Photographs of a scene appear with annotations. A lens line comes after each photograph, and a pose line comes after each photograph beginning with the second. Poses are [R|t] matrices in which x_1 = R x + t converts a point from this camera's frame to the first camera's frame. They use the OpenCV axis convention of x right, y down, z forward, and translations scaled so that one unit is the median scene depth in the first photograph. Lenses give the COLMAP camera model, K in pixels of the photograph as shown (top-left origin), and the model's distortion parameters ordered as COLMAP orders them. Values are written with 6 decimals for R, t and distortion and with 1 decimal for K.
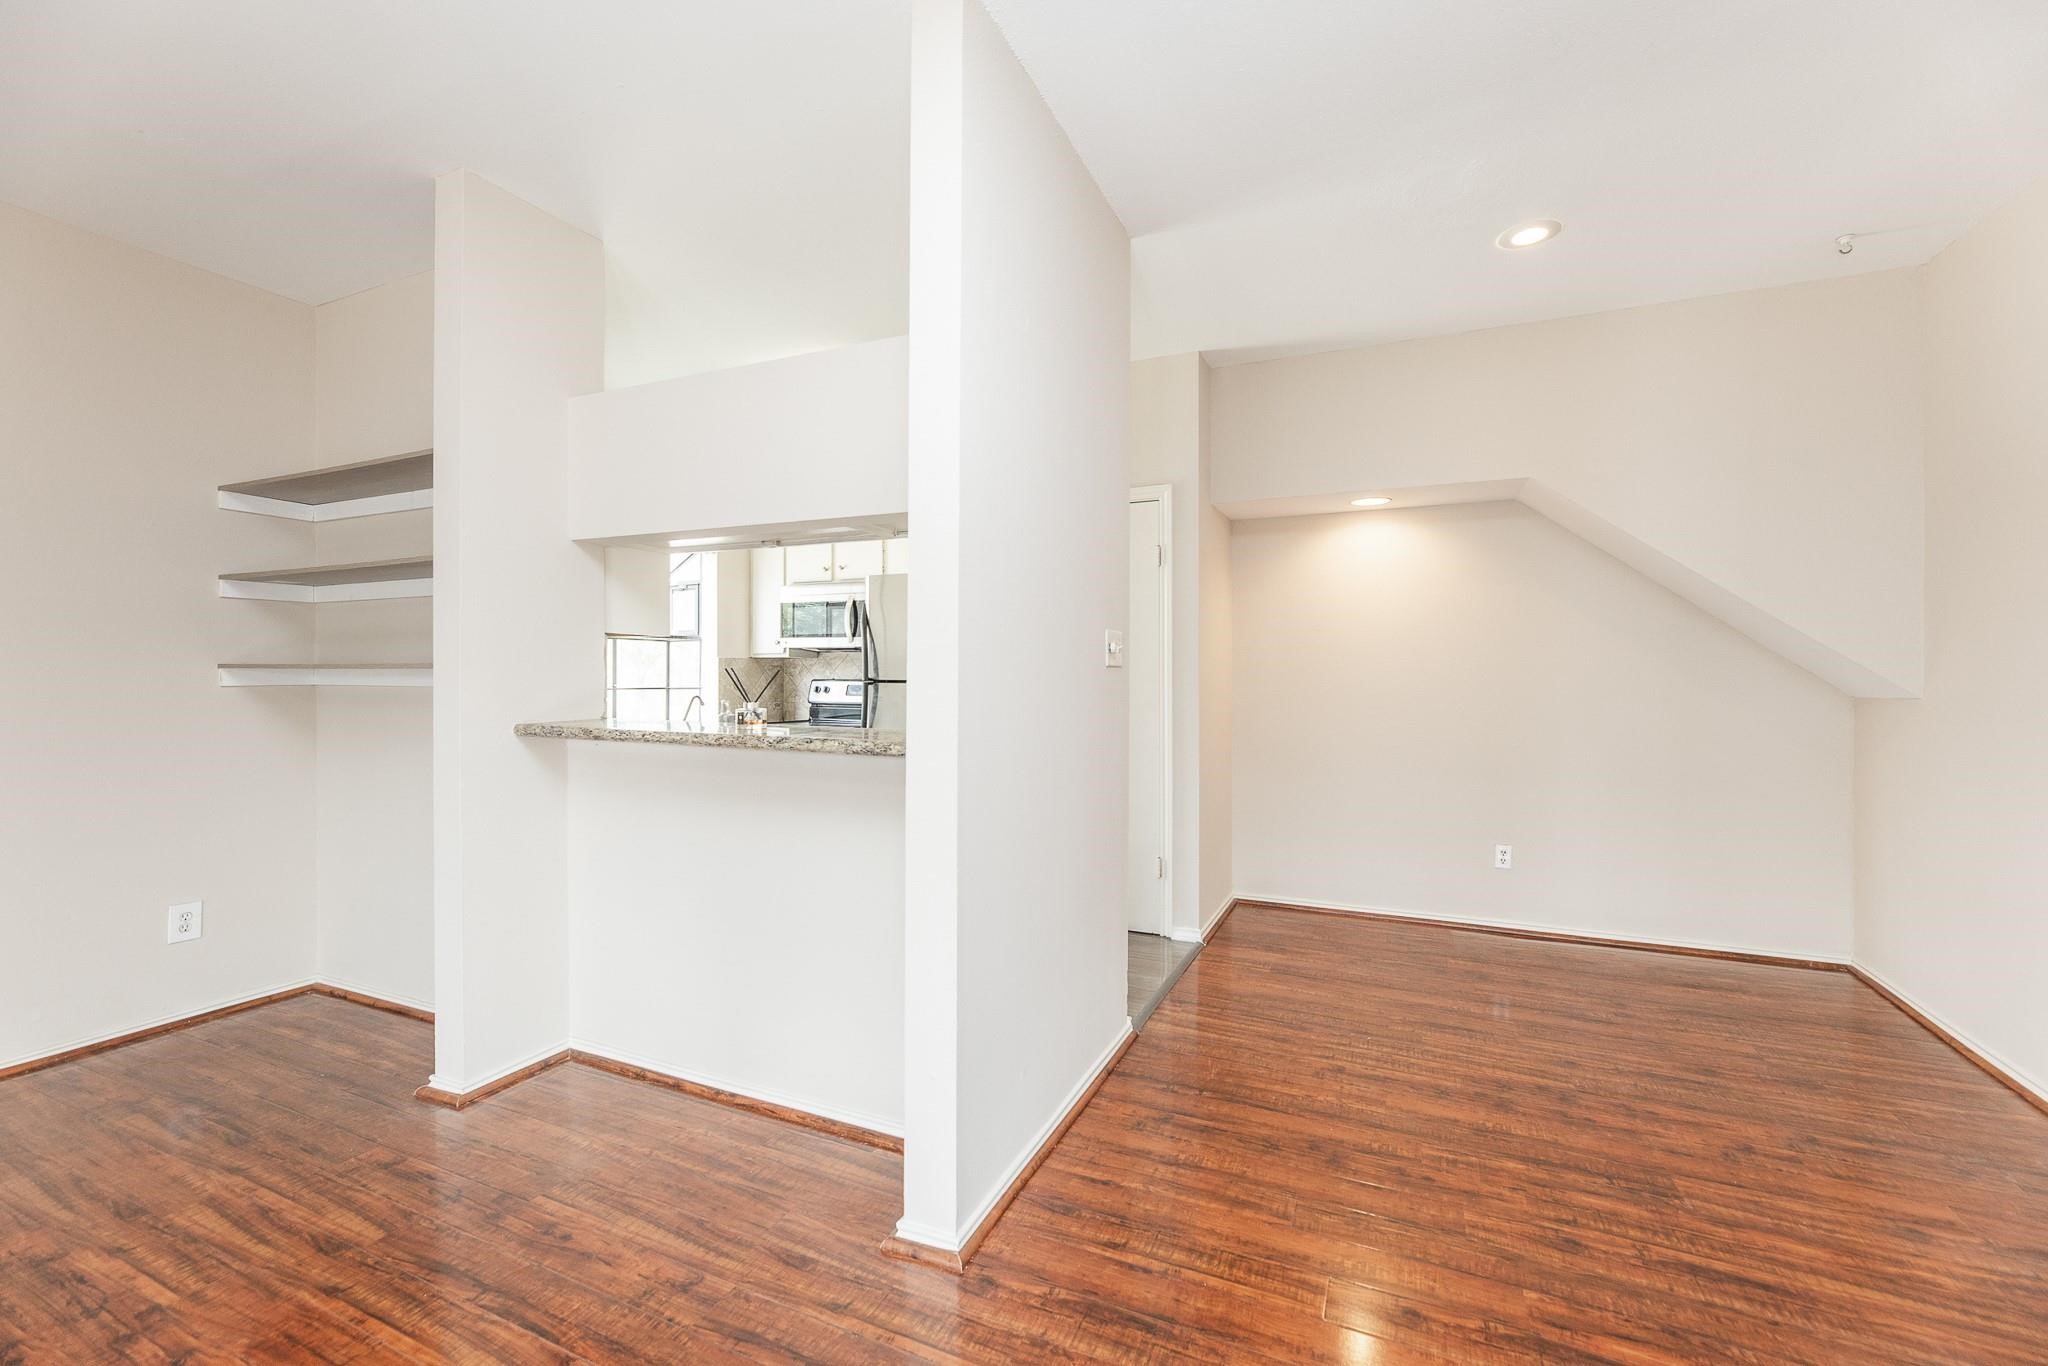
lens RADIAL K [[826.6, 0, 1035.4], [0, 826.6, 679.4], [0, 0, 1]] dist [-0.002139, -0.000665]
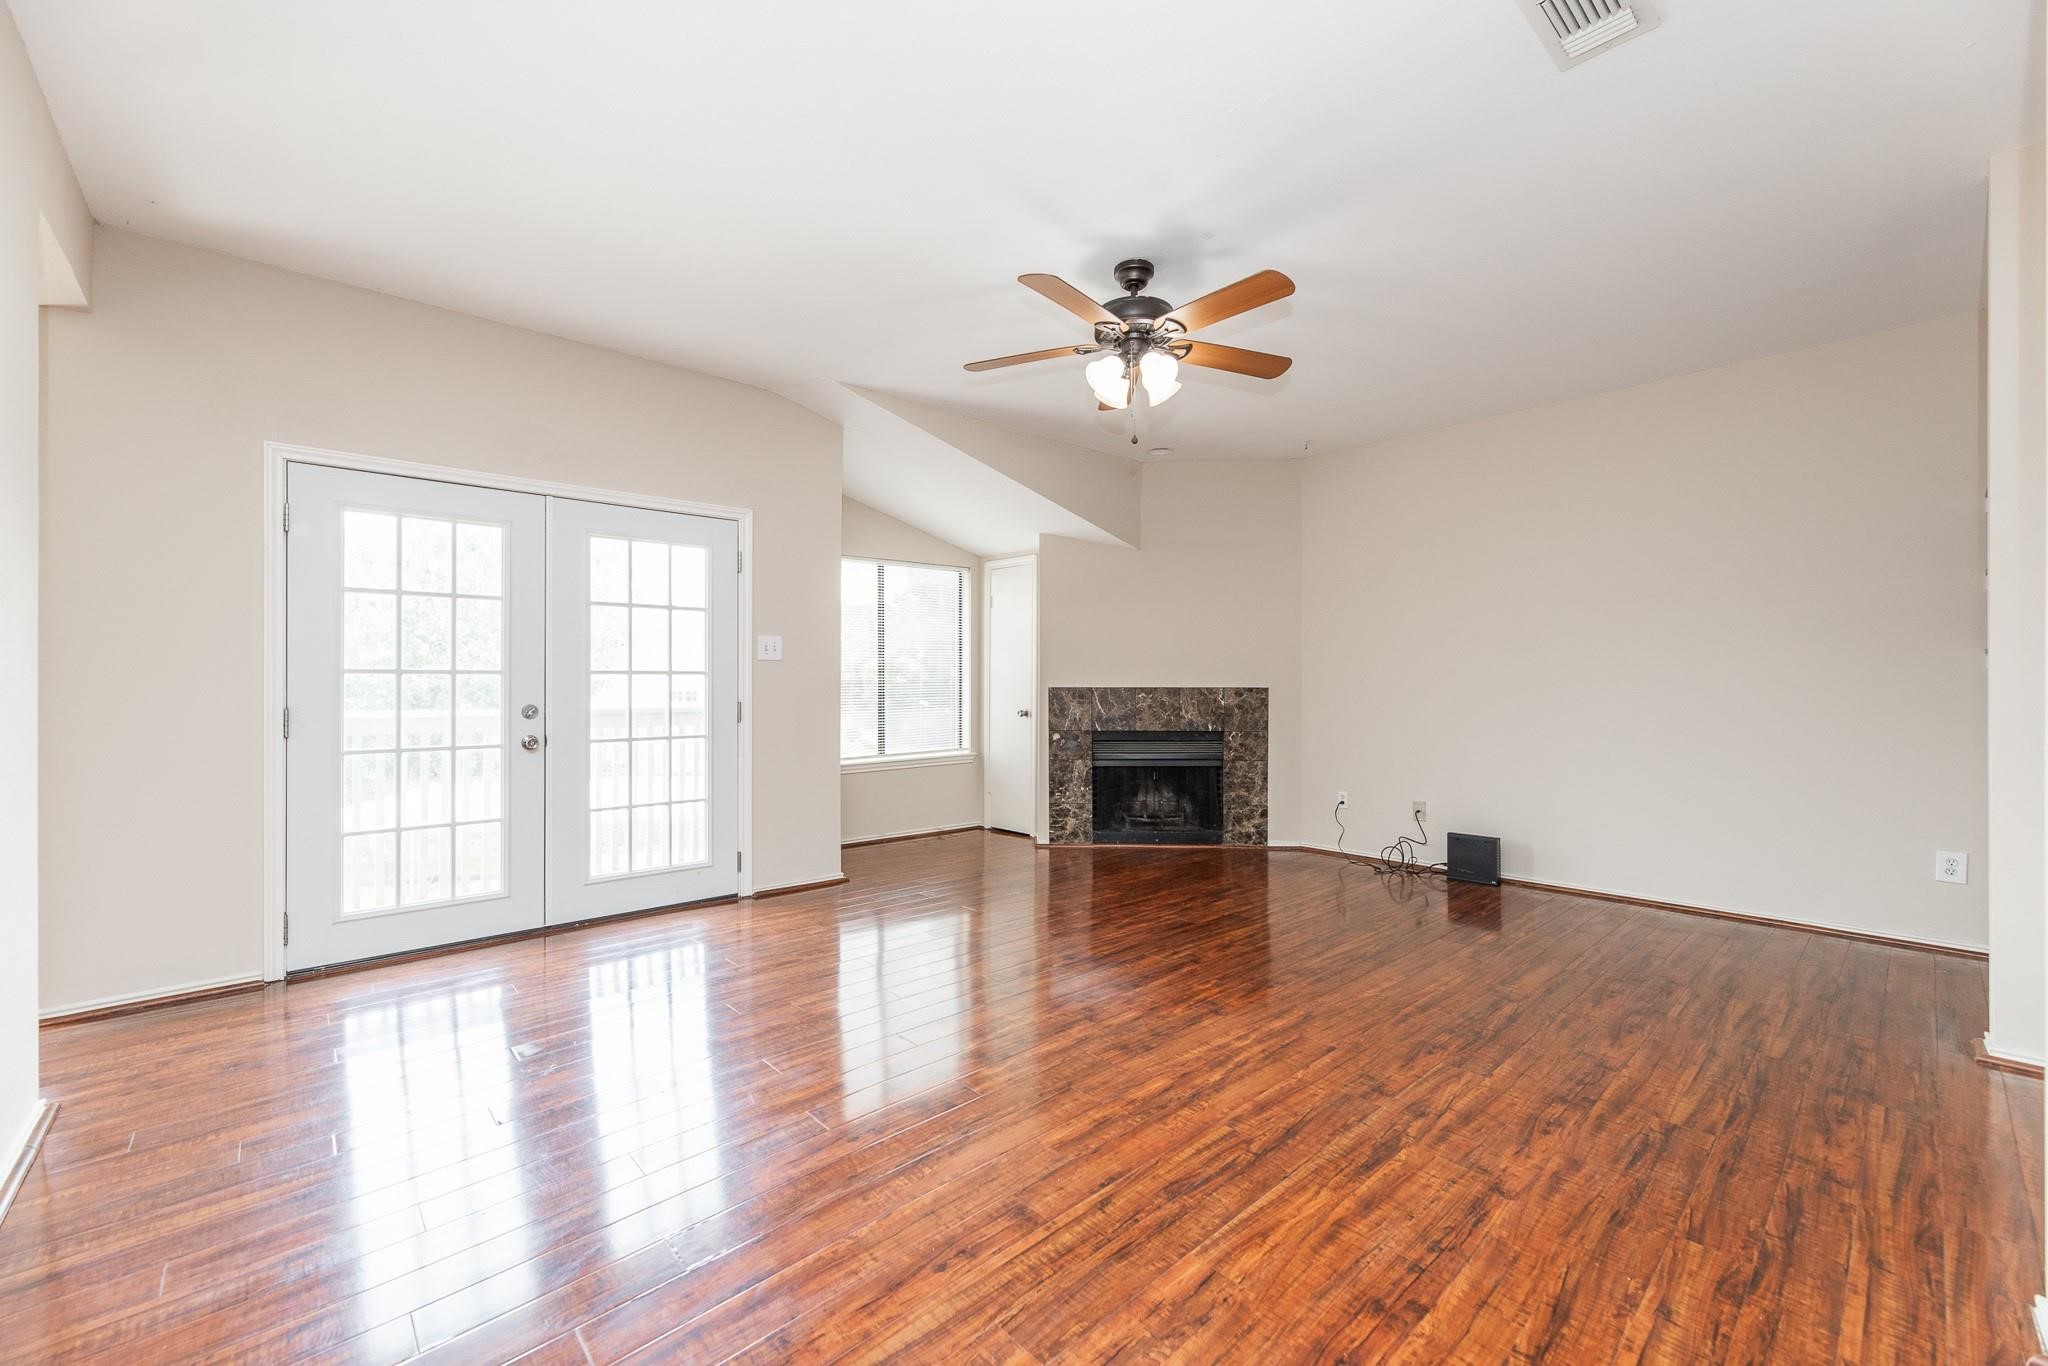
lens RADIAL K [[826.6, 0, 1037.1], [0, 826.6, 680.3], [0, 0, 1]] dist [-0.002139, -0.000665]
pose [[-0.392146, -0.007012, -0.919876, 0.505216], [-0.006672, 0.999966, -0.004778, 0.034138], [0.919879, 0.004264, -0.392180, 0.215553]]
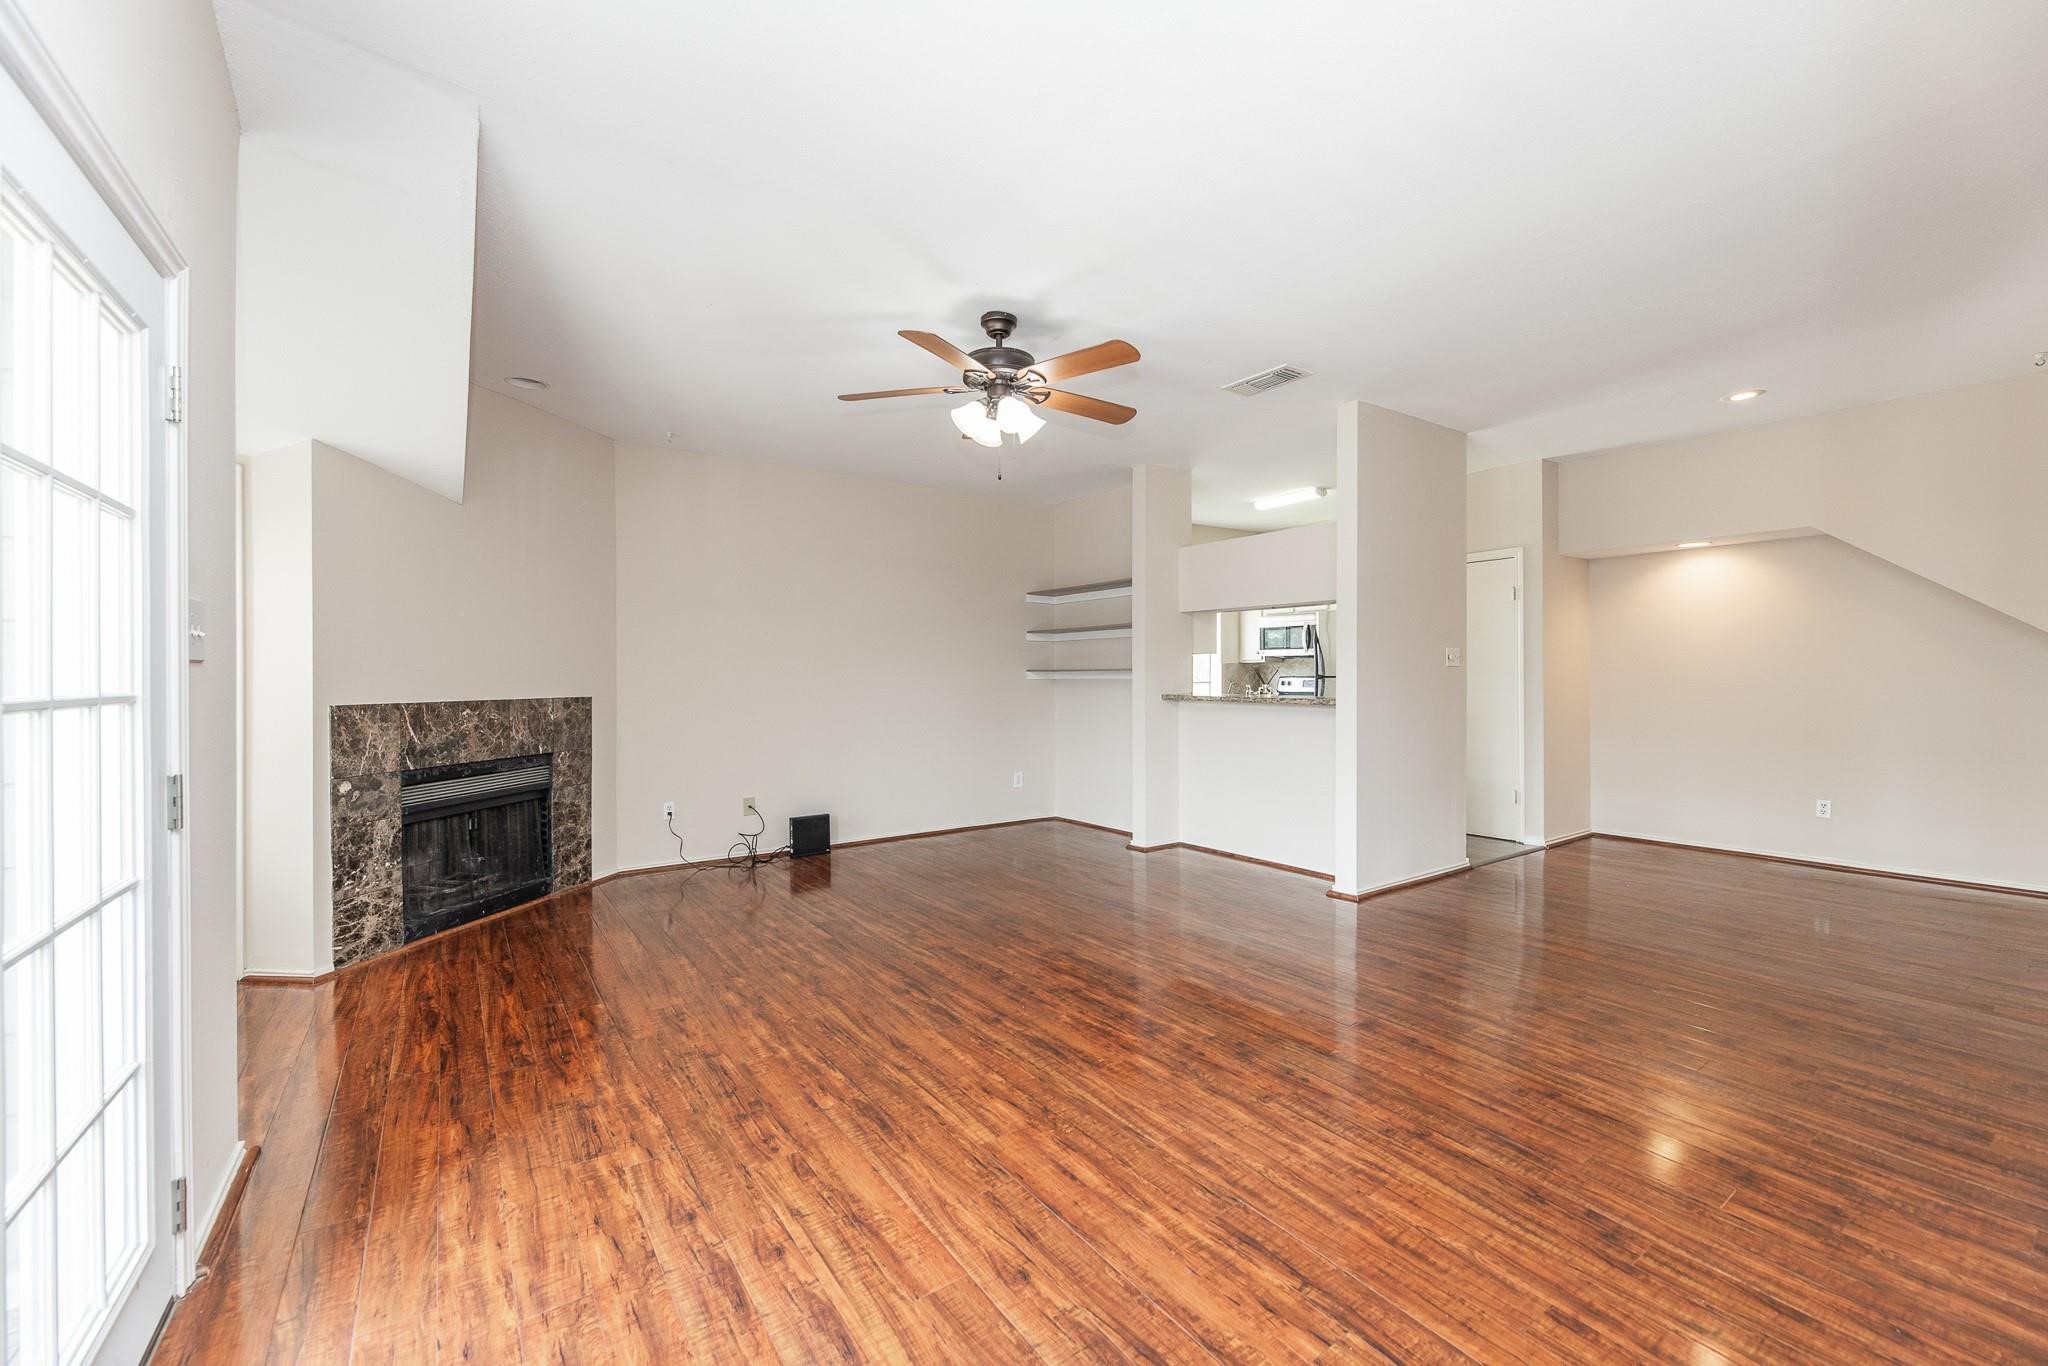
lens RADIAL K [[826.6, 0, 1034.7], [0, 826.6, 680.3], [0, 0, 1]] dist [-0.002139, -0.000665]
pose [[0.864572, -0.002789, -0.502502, 0.168896], [0.002421, 0.999996, -0.001386, 0.012399], [0.502504, -0.000018, 0.864575, -0.877049]]
